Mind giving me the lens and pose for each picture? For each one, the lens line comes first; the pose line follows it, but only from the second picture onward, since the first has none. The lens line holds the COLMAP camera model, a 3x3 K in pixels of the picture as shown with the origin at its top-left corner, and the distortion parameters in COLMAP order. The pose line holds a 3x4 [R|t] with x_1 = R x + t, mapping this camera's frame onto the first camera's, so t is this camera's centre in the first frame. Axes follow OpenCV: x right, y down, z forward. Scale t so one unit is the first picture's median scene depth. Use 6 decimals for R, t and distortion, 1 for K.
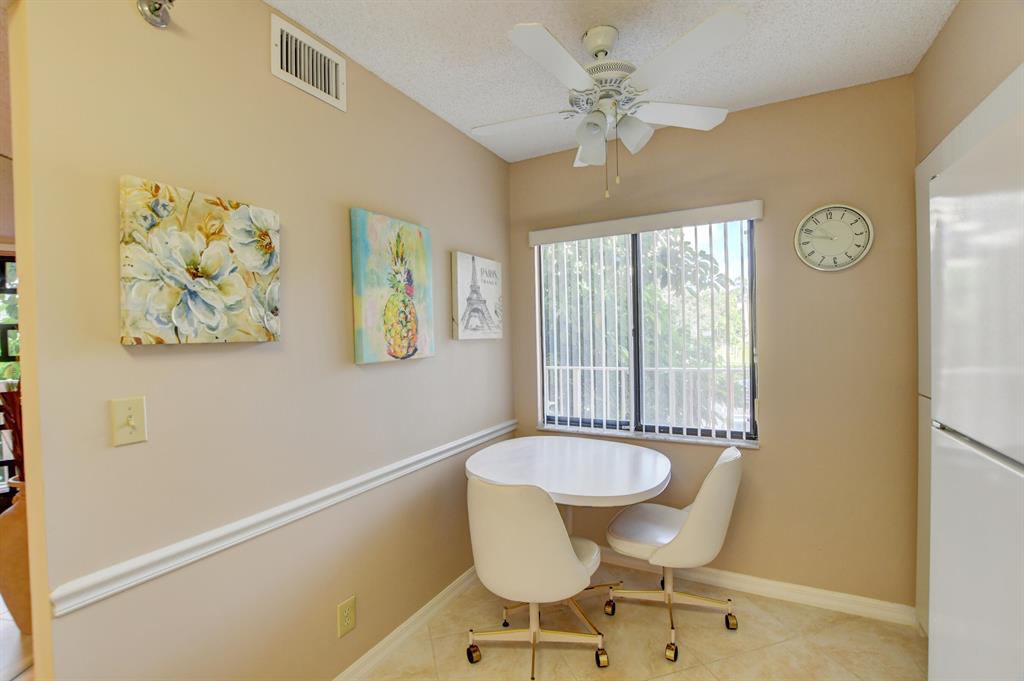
lens RADIAL K [[453.1, 0, 507.6], [0, 453.1, 343.2], [0, 0, 1]] dist [-0.029995, 0.004775]
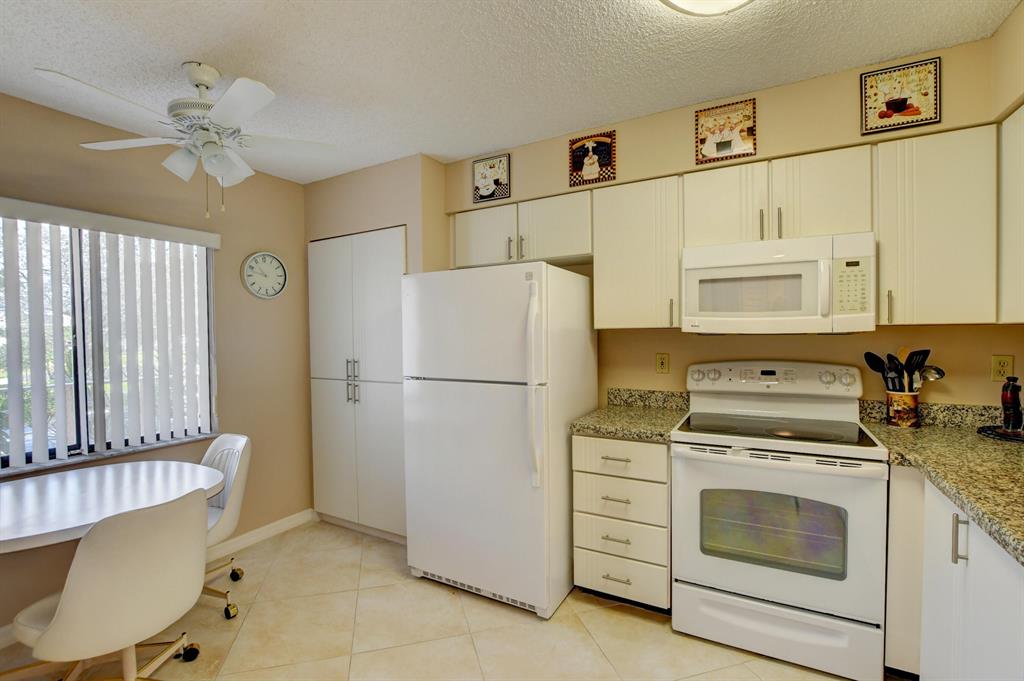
lens RADIAL K [[453.1, 0, 511.4], [0, 453.1, 341.0], [0, 0, 1]] dist [-0.029995, 0.004775]
pose [[0.009617, 0.008167, 0.999920, -0.813269], [0.028864, 0.999548, -0.008442, 0.011433], [-0.999537, 0.028942, 0.009377, 0.232426]]
